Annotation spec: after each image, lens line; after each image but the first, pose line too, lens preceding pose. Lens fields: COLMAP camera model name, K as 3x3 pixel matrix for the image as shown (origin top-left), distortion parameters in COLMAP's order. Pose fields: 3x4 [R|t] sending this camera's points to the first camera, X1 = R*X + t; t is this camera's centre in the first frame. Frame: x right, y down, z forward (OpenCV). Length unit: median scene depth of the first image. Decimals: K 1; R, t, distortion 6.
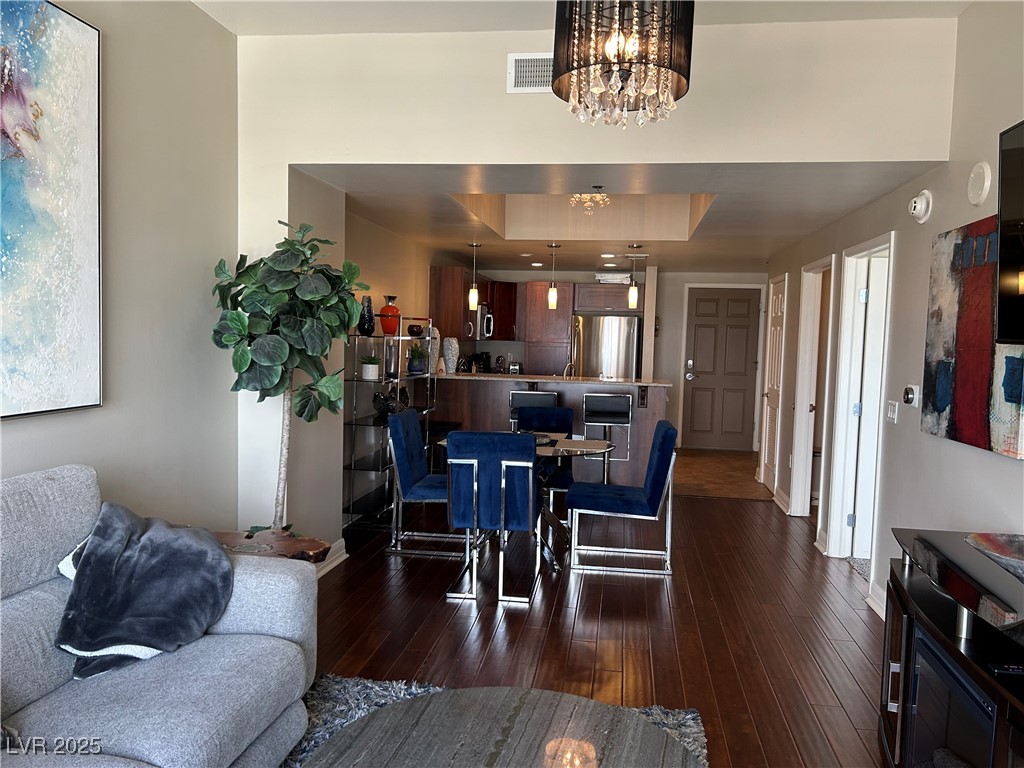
lens RADIAL K [[767.0, 0, 516.6], [0, 767.0, 386.9], [0, 0, 1]] dist [0.002834, -0.006227]
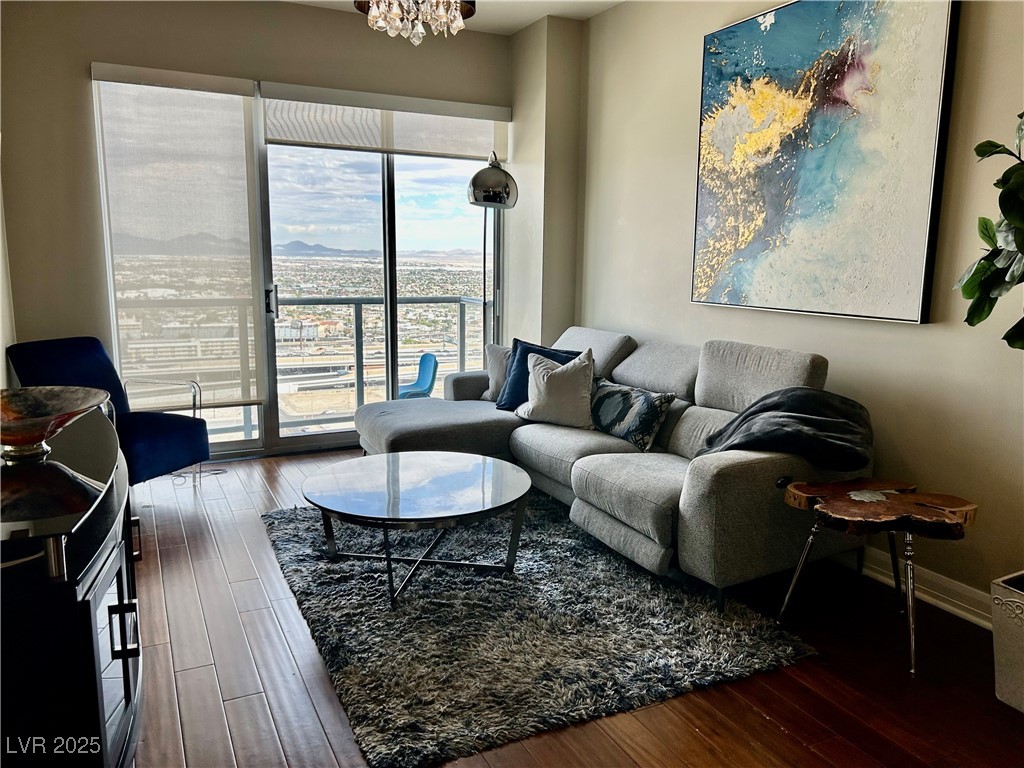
lens RADIAL K [[767.0, 0, 510.2], [0, 767.0, 380.3], [0, 0, 1]] dist [0.002834, -0.006227]
pose [[-0.823124, 0.061979, -0.564470, 0.589277], [-0.066198, 0.976776, 0.203781, -0.086112], [0.563991, 0.205104, -0.799904, 1.785937]]
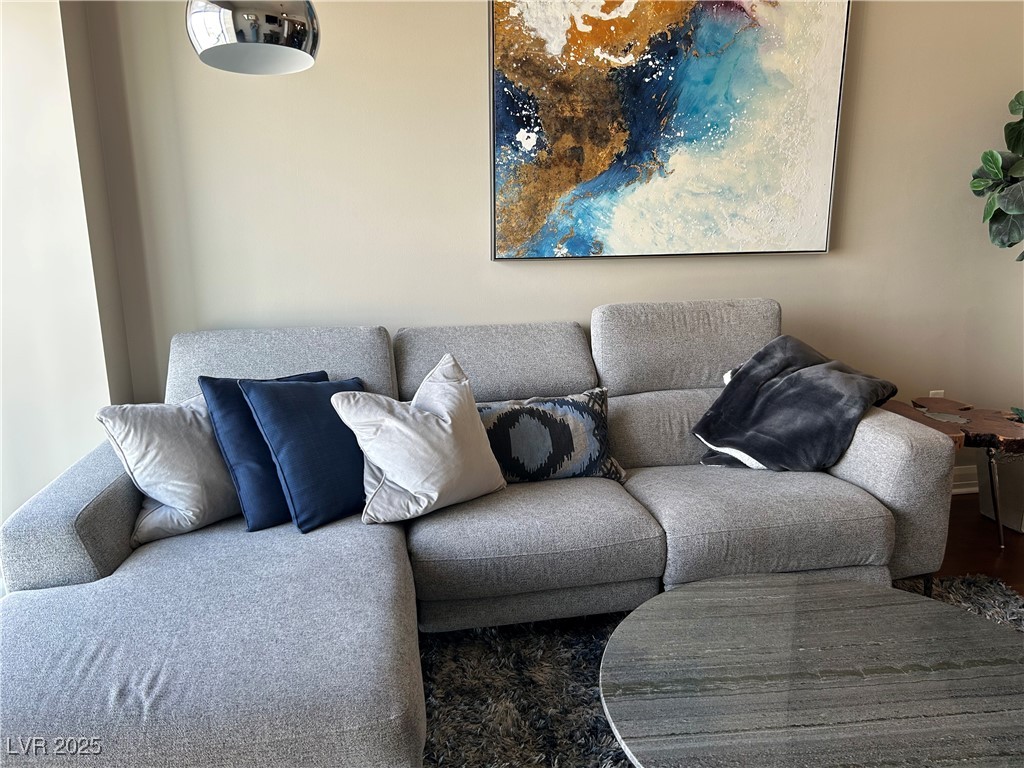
lens RADIAL K [[767.0, 0, 516.6], [0, 767.0, 383.5], [0, 0, 1]] dist [0.002834, -0.006227]
pose [[0.329497, 0.182995, -0.926253, 0.400952], [-0.048886, 0.983028, 0.176821, 0.042054], [0.942890, -0.012981, 0.332851, 0.266677]]
